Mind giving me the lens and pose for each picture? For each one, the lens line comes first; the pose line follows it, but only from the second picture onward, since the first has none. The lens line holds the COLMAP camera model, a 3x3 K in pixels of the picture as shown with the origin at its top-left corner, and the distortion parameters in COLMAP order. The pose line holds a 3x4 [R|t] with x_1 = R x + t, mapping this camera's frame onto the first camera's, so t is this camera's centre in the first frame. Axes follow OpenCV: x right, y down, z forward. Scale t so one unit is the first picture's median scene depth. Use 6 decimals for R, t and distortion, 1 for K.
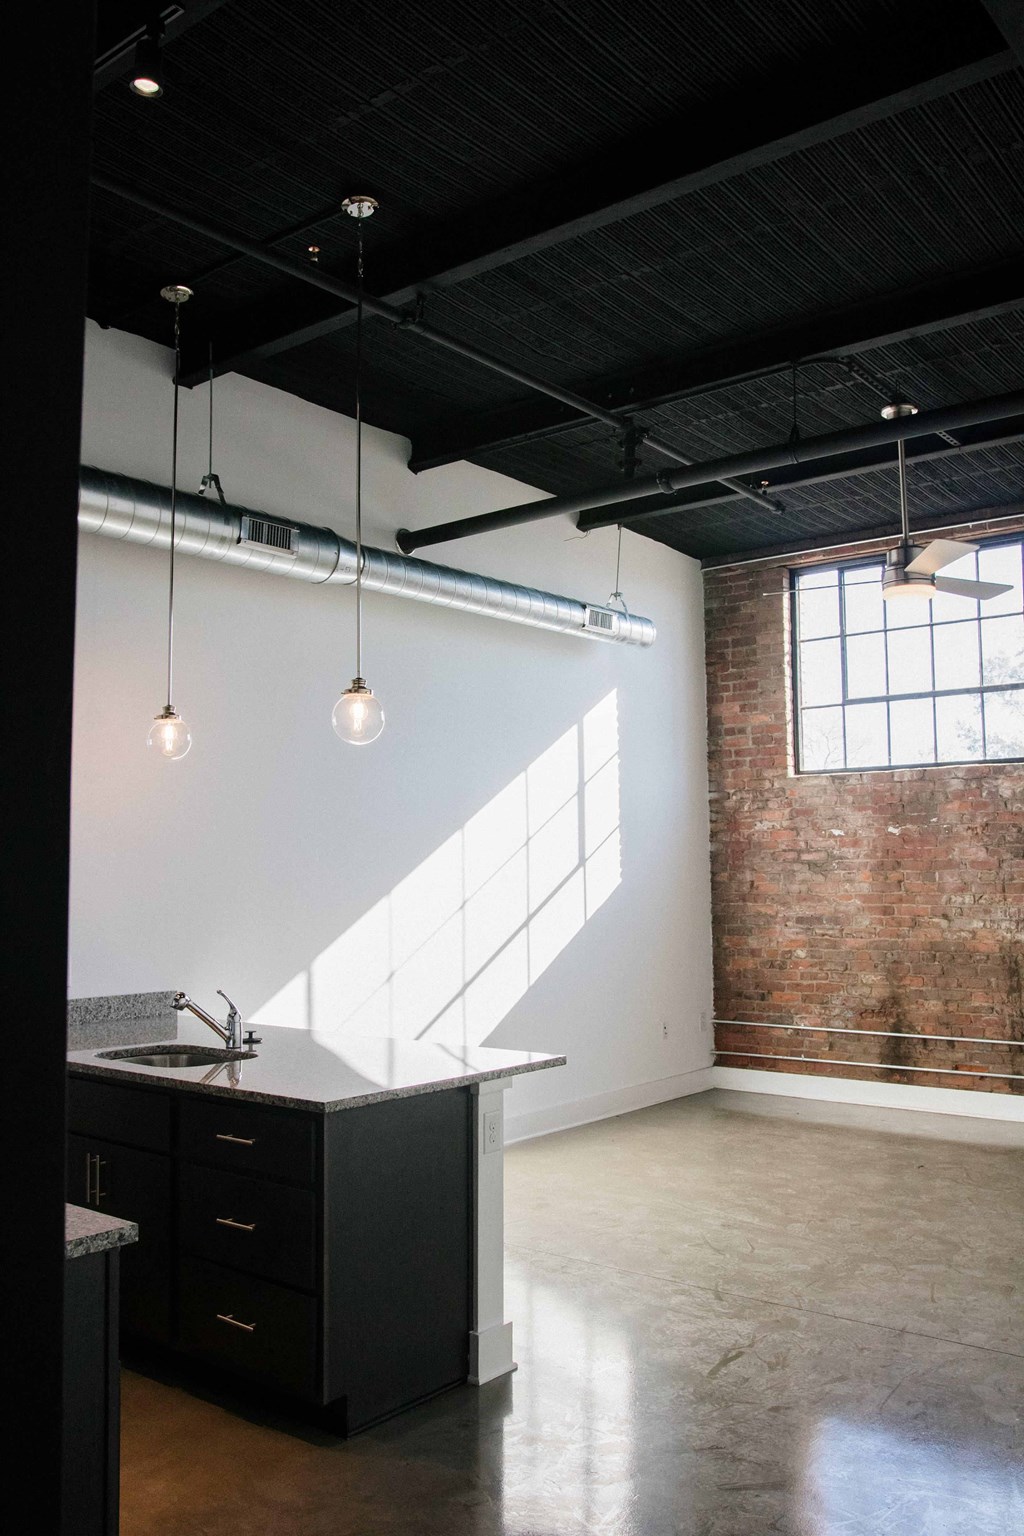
lens RADIAL K [[1279.3, 0, 508.7], [0, 1279.3, 769.4], [0, 0, 1]] dist [-0.081112, 0.069460]
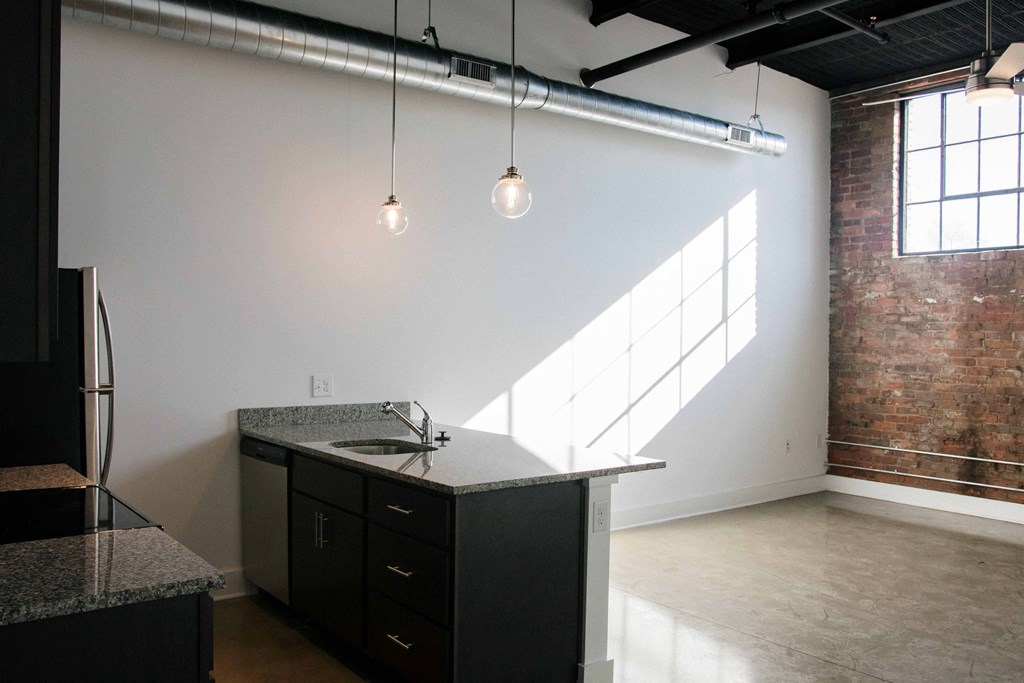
lens RADIAL K [[852.9, 0, 510.7], [0, 852.9, 344.6], [0, 0, 1]] dist [-0.081112, 0.069460]
pose [[0.971355, 0.022204, -0.236591, 0.064042], [-0.000013, 0.995630, 0.093388, 0.019732], [0.237631, -0.090710, 0.967111, 0.101803]]
